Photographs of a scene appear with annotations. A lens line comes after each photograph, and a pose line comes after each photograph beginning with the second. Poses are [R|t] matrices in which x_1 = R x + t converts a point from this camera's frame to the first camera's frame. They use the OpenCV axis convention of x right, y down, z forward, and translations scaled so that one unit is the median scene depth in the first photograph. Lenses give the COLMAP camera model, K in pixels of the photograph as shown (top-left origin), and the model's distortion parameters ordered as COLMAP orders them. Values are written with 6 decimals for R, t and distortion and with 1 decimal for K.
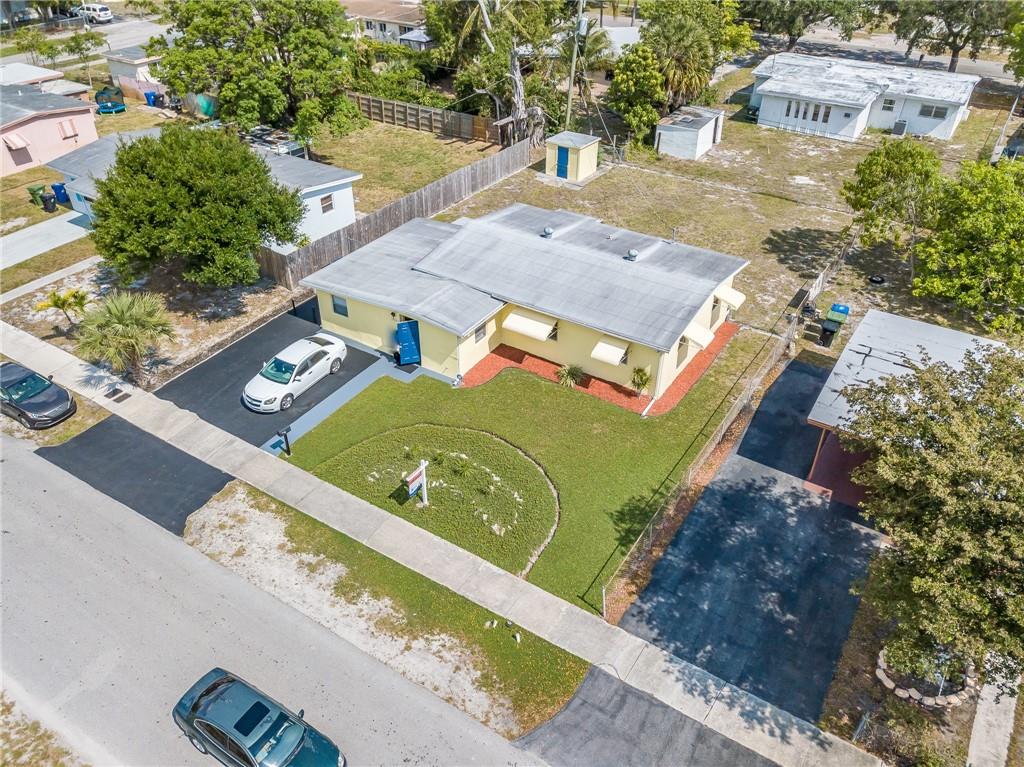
lens RADIAL K [[790.1, 0, 509.8], [0, 790.1, 385.4], [0, 0, 1]] dist [0.012003, 0.000422]
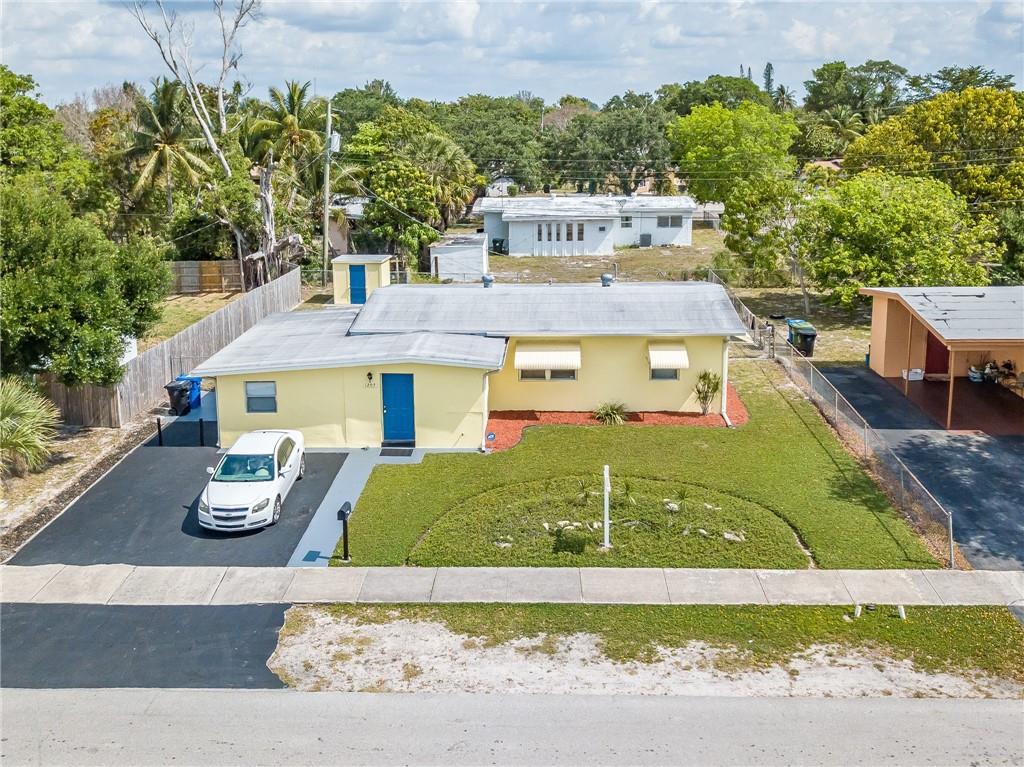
lens RADIAL K [[1007.8, 0, 517.6], [0, 1007.8, 294.3], [0, 0, 1]] dist [0.014009, -0.010910]
pose [[0.860348, -0.104729, 0.498831, -0.475211], [0.306136, 0.888654, -0.341430, 0.189174], [-0.407531, 0.446459, 0.796614, 0.221933]]
